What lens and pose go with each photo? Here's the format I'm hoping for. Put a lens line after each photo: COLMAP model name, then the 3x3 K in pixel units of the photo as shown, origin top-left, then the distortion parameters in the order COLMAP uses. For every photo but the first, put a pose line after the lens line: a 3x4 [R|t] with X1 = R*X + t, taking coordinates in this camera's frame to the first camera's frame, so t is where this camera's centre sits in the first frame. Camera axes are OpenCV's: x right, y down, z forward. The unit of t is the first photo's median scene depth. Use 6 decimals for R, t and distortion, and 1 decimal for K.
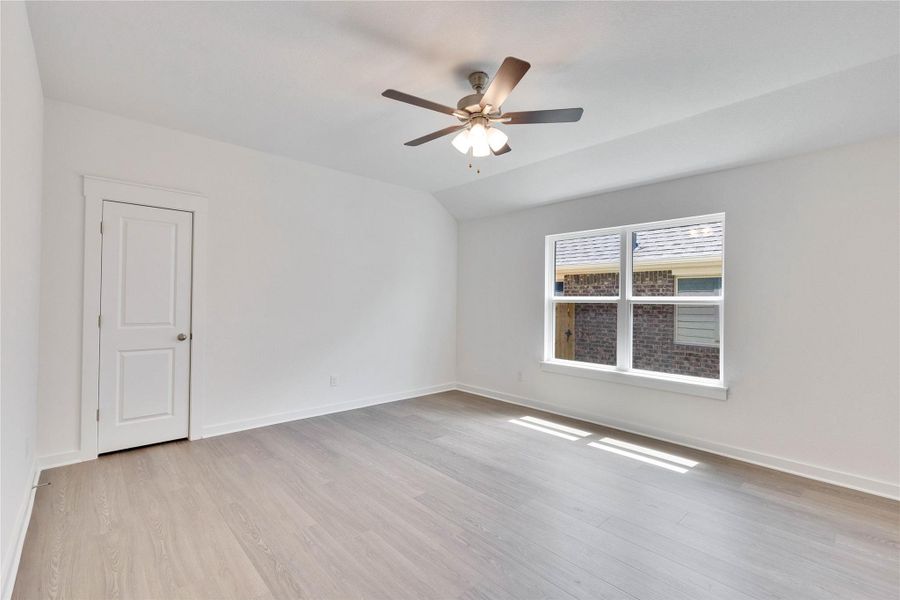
lens RADIAL K [[396.0, 0, 452.8], [0, 396.0, 299.0], [0, 0, 1]] dist [0.002124, -0.000010]
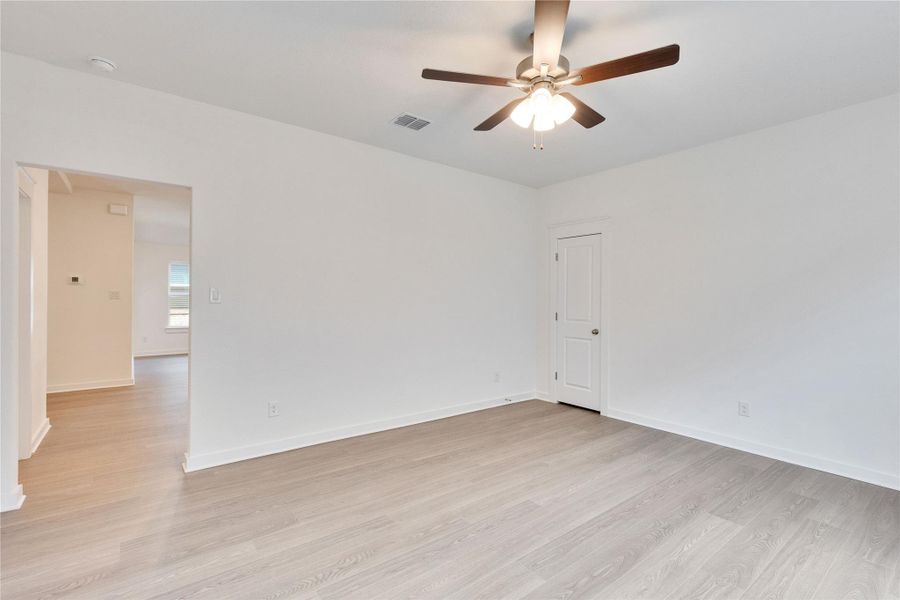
lens RADIAL K [[396.0, 0, 452.8], [0, 396.0, 299.0], [0, 0, 1]] dist [0.002124, -0.000010]
pose [[-0.073922, -0.020460, -0.997054, 0.647559], [-0.010273, 0.999752, -0.019754, 0.020566], [0.997211, 0.008782, -0.074113, 0.637667]]
